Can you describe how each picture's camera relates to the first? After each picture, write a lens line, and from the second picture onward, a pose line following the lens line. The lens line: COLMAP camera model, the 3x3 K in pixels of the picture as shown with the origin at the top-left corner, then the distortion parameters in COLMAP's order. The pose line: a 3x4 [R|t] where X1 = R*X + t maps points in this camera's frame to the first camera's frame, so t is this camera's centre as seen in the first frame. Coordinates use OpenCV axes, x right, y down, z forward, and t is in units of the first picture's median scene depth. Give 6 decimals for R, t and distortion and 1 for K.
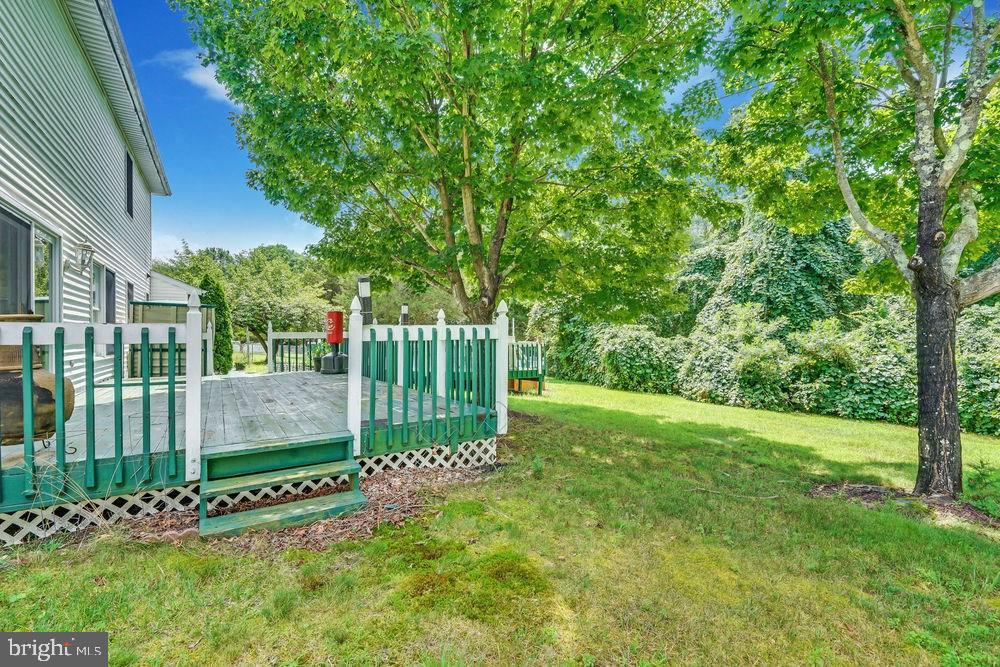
lens RADIAL K [[447.2, 0, 495.3], [0, 447.2, 332.2], [0, 0, 1]] dist [-0.005098, -0.001490]
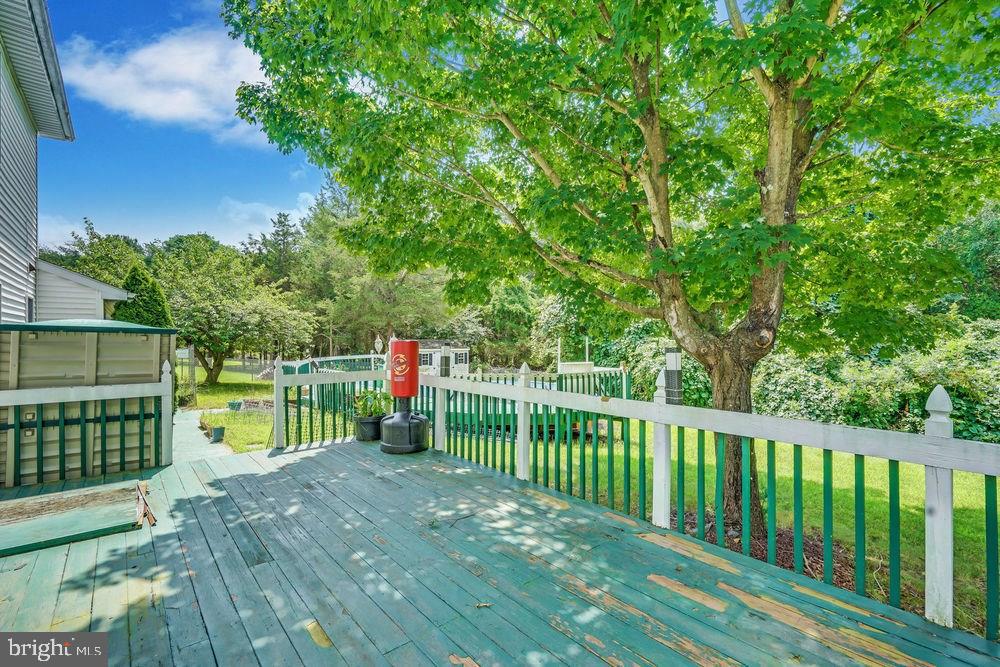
lens RADIAL K [[447.2, 0, 502.8], [0, 447.2, 333.2], [0, 0, 1]] dist [-0.005098, -0.001490]
pose [[0.988168, 0.005791, 0.153269, -0.216647], [-0.006124, 0.999980, 0.001697, -0.039324], [-0.153256, -0.002615, 0.988183, 0.277059]]
